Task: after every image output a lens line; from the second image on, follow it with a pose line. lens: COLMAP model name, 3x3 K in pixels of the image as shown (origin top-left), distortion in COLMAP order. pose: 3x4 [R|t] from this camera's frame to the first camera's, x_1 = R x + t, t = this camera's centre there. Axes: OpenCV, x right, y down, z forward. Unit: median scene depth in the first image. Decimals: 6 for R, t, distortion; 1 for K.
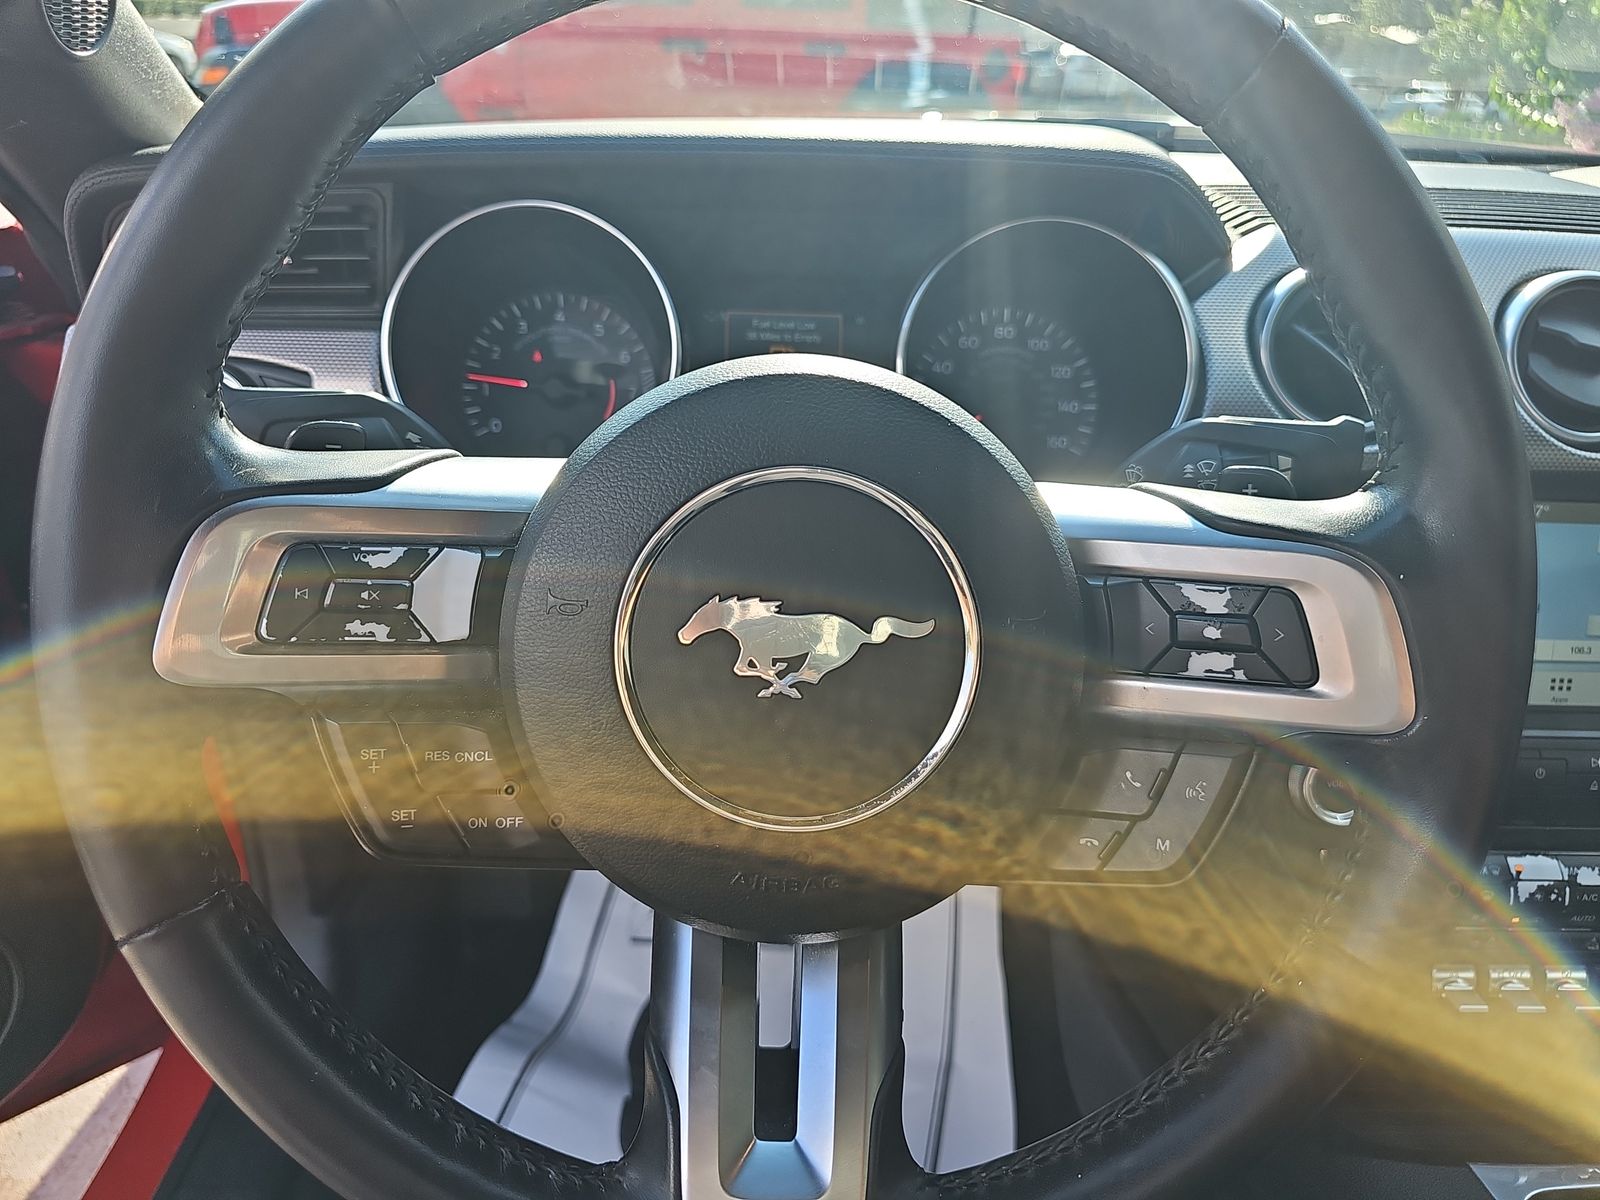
lens RADIAL K [[1050.9, 0, 788.0], [0, 1050.9, 598.6], [0, 0, 1]] dist [0.001058, -0.003376]
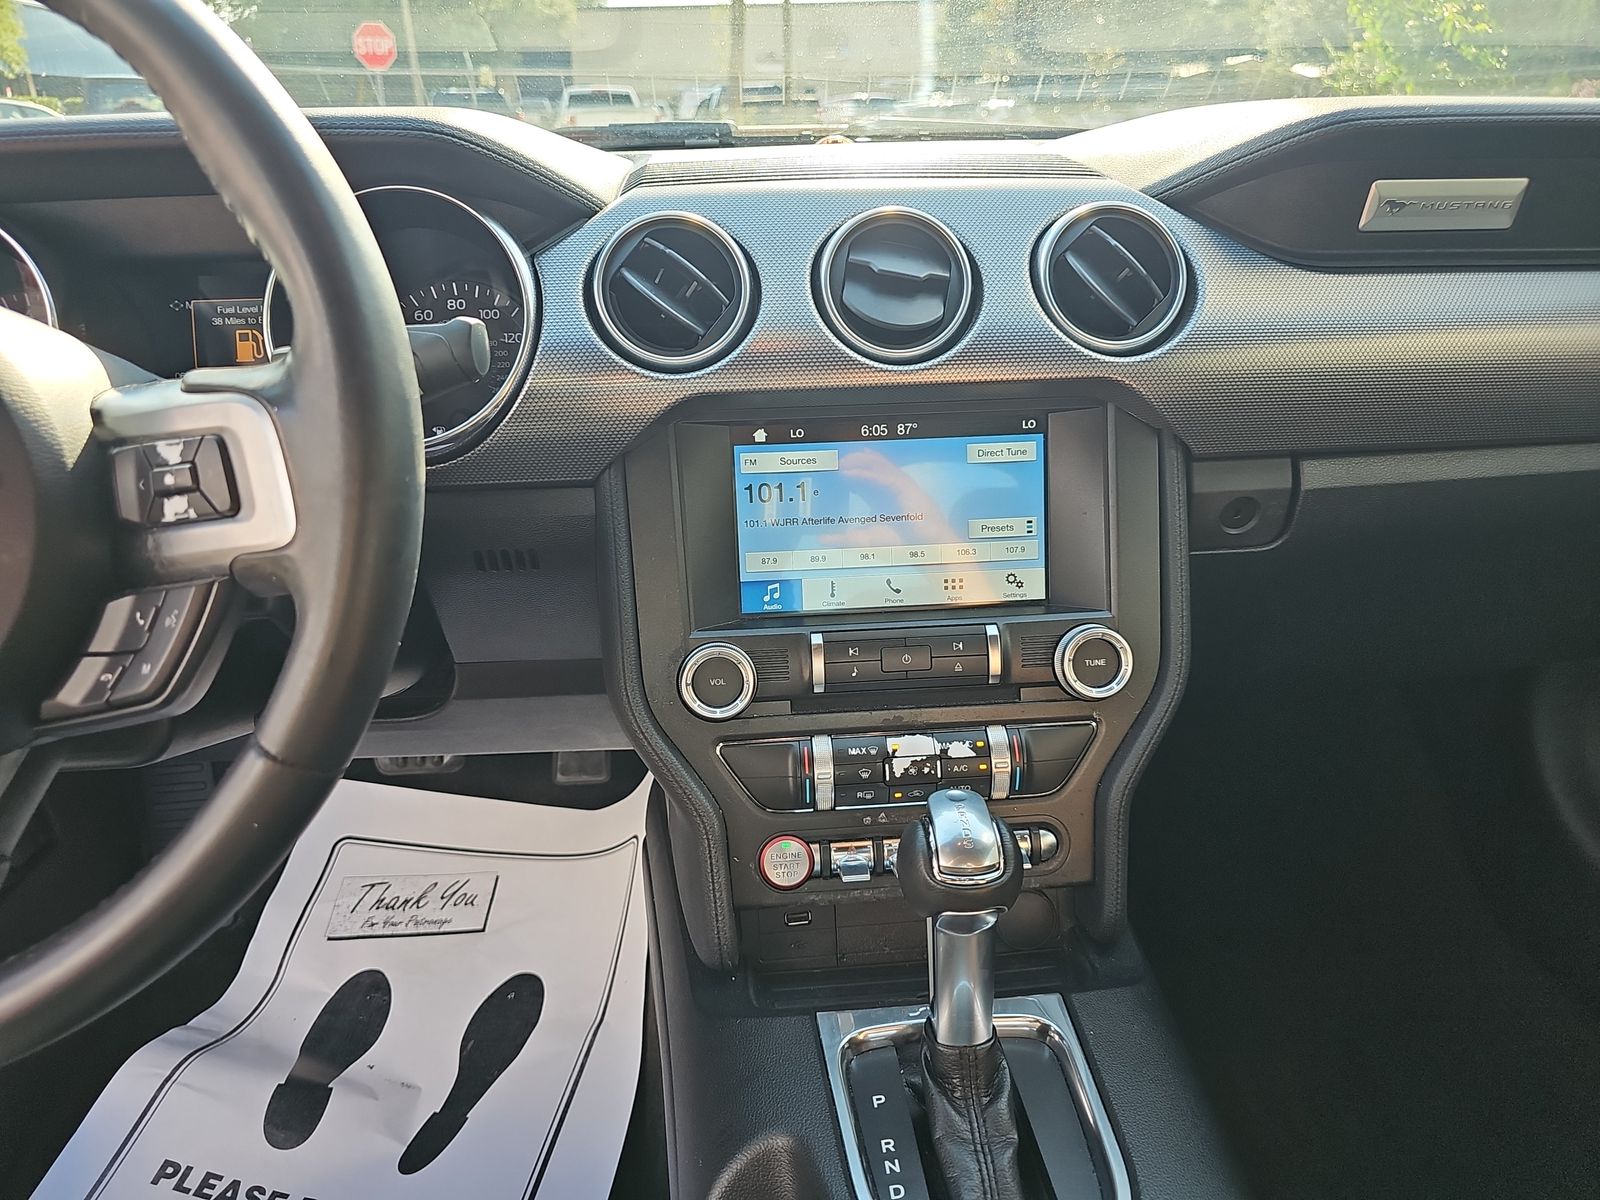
lens RADIAL K [[1050.9, 0, 810.6], [0, 1050.9, 608.1], [0, 0, 1]] dist [0.001058, -0.003376]
pose [[0.996329, -0.072309, 0.045834, 0.567493], [0.074112, 0.996489, -0.038942, 0.147698], [-0.042857, 0.042195, 0.998190, -0.103752]]
